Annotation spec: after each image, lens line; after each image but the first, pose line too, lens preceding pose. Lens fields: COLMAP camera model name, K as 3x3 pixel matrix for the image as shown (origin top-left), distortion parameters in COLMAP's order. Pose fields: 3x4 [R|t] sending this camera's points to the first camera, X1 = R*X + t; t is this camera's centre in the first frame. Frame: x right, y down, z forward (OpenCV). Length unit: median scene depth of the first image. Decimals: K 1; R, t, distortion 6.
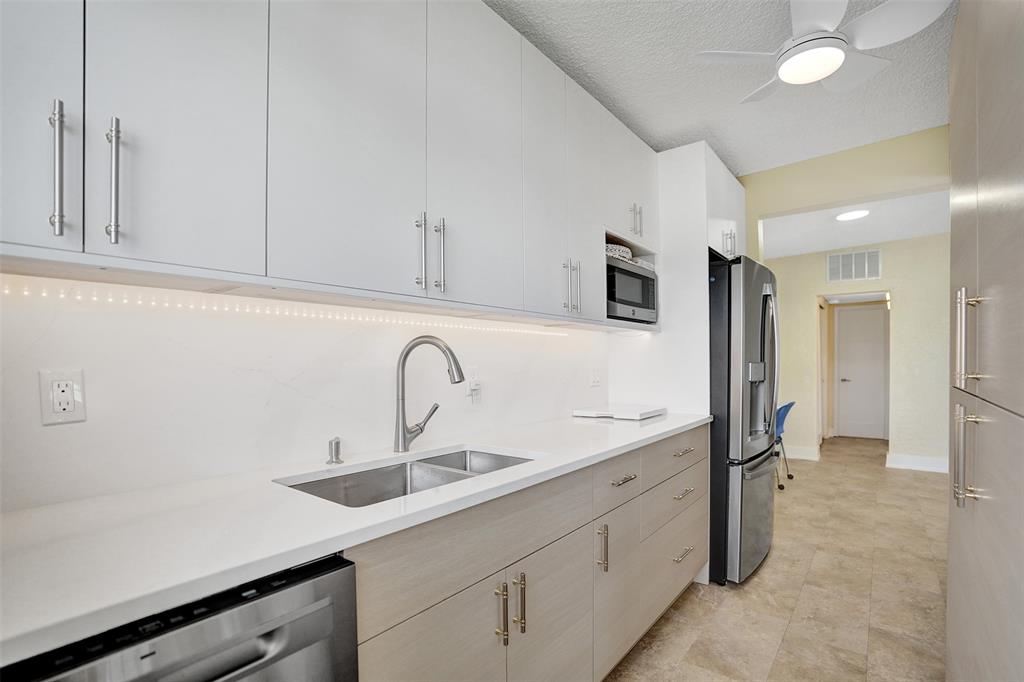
lens RADIAL K [[470.3, 0, 503.4], [0, 470.3, 364.4], [0, 0, 1]] dist [-0.075719, 0.020833]
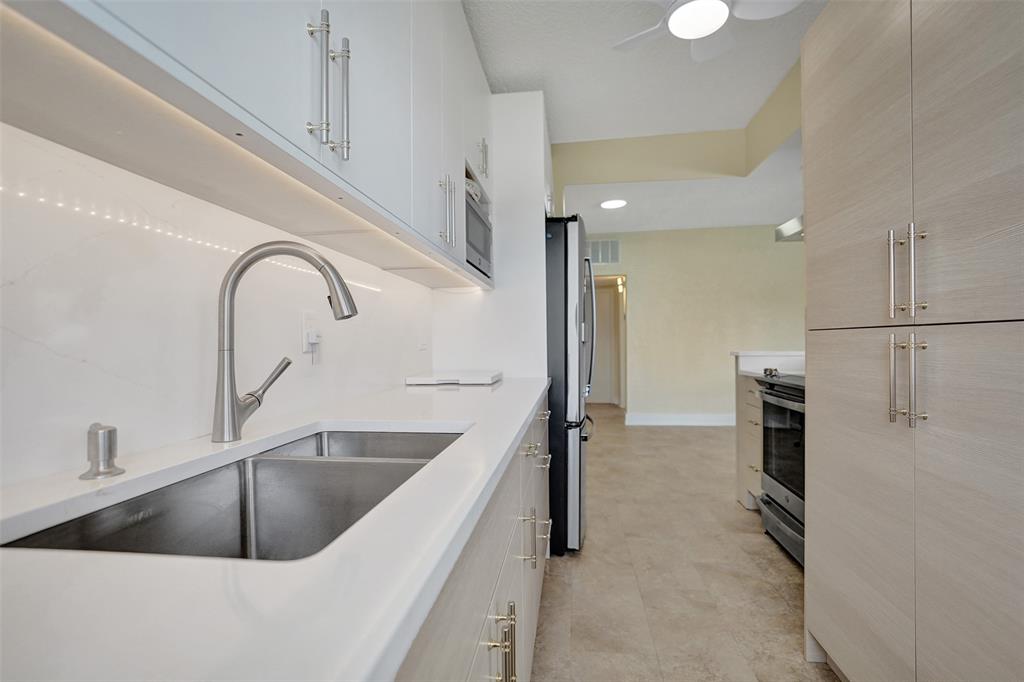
lens RADIAL K [[481.4, 0, 511.5], [0, 481.4, 336.1], [0, 0, 1]] dist [-0.063177, 0.023750]
pose [[0.842004, 0.009055, 0.539396, -0.153473], [0.002815, 0.999772, -0.021177, 0.046525], [-0.539465, 0.019349, 0.841786, 0.213476]]
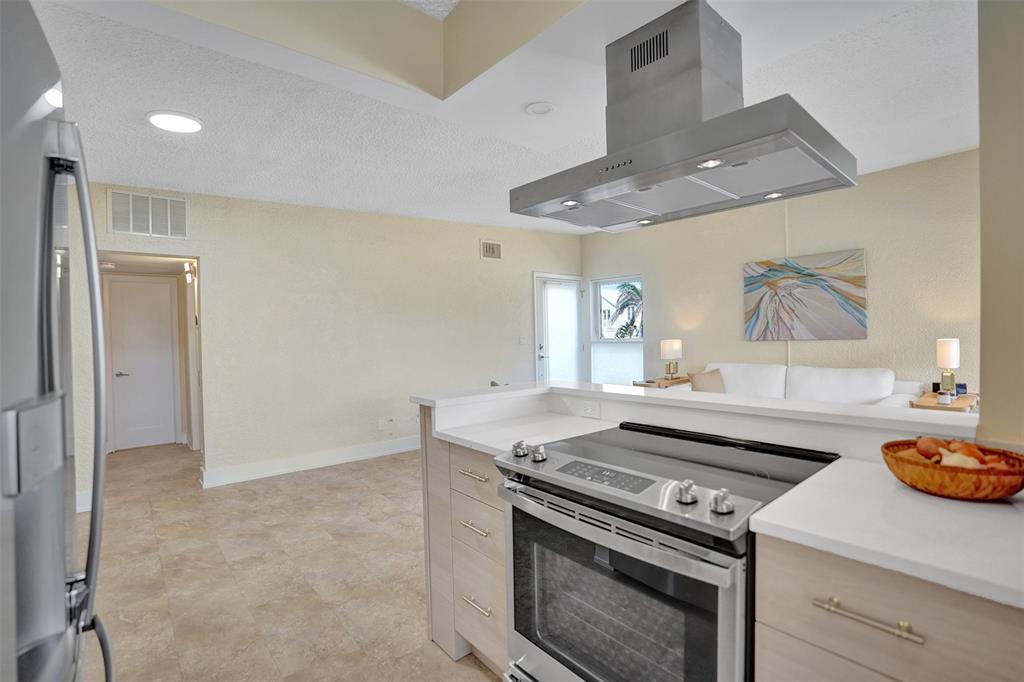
lens RADIAL K [[476.2, 0, 512.0], [0, 476.2, 341.0], [0, 0, 1]] dist [-0.073133, 0.028894]
pose [[0.165395, -0.014630, 0.986119, 0.359329], [0.024725, 0.999637, 0.010684, -0.036700], [-0.985917, 0.022615, 0.165696, 0.726502]]
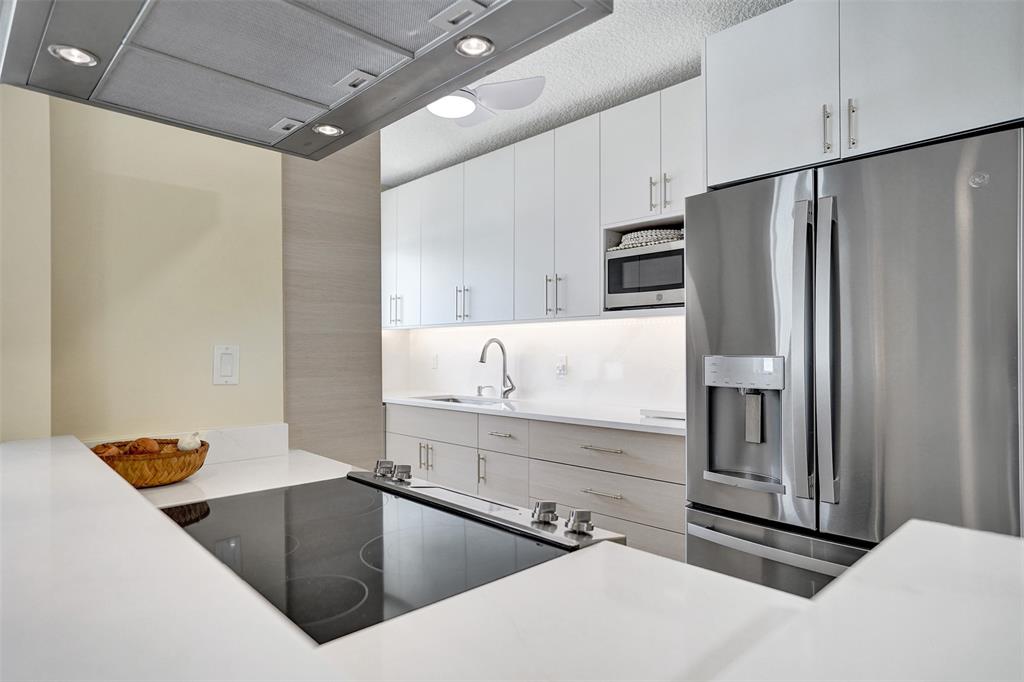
lens RADIAL K [[583.5, 0, 510.0], [0, 583.5, 347.9], [0, 0, 1]] dist [-0.001412, -0.000357]
pose [[-0.104797, 0.002331, -0.994491, 1.379224], [-0.001805, 0.999995, 0.002534, -0.017359], [0.994492, 0.002060, -0.104793, 0.816055]]
